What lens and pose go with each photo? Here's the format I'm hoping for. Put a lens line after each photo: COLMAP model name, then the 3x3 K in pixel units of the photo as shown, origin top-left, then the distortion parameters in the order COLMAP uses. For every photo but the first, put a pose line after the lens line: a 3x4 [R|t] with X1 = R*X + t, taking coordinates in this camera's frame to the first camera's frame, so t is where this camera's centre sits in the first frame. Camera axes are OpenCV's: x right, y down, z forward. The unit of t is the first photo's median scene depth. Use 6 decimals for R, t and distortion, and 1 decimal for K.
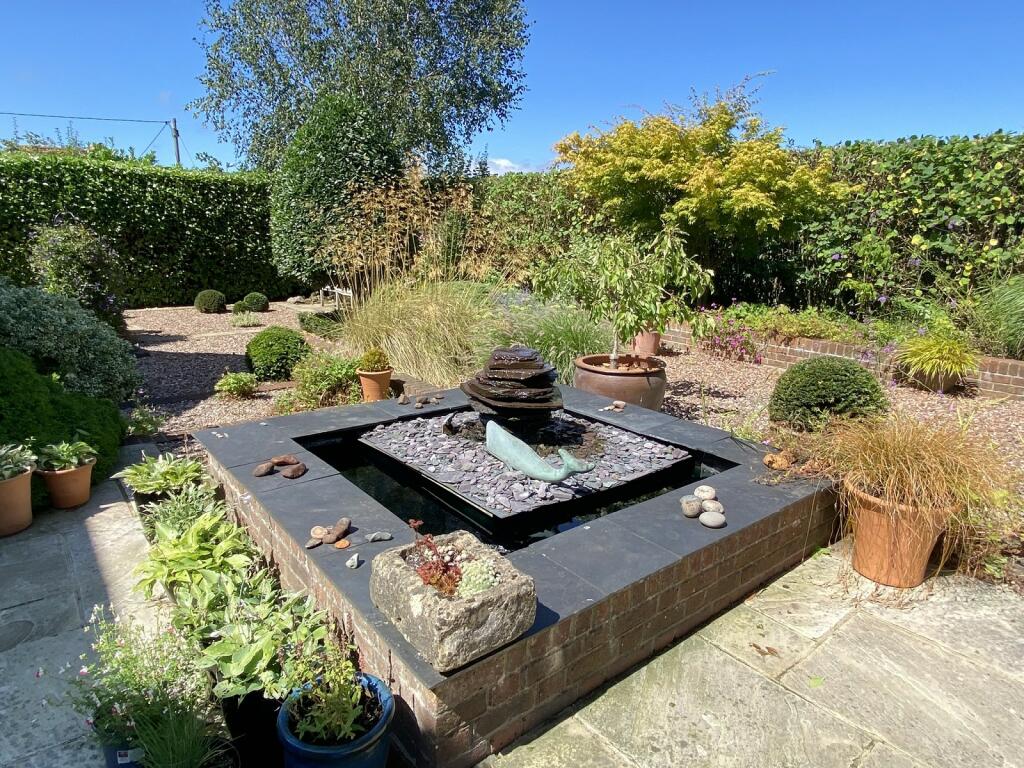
lens RADIAL K [[649.6, 0, 511.1], [0, 649.6, 375.9], [0, 0, 1]] dist [0.091507, -0.117155]
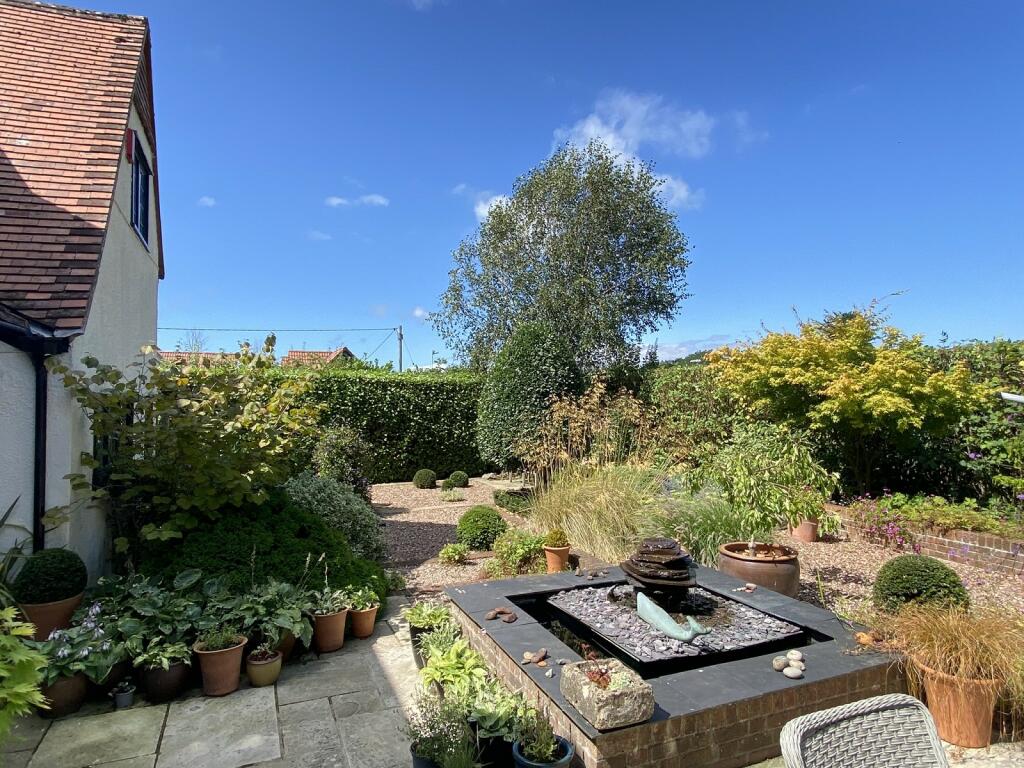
lens RADIAL K [[649.6, 0, 511.1], [0, 649.6, 375.9], [0, 0, 1]] dist [0.091507, -0.117155]
pose [[0.964590, -0.029161, -0.262135, 0.072973], [-0.037309, 0.968790, -0.245059, -0.022425], [0.261100, 0.246161, 0.933398, -0.444199]]
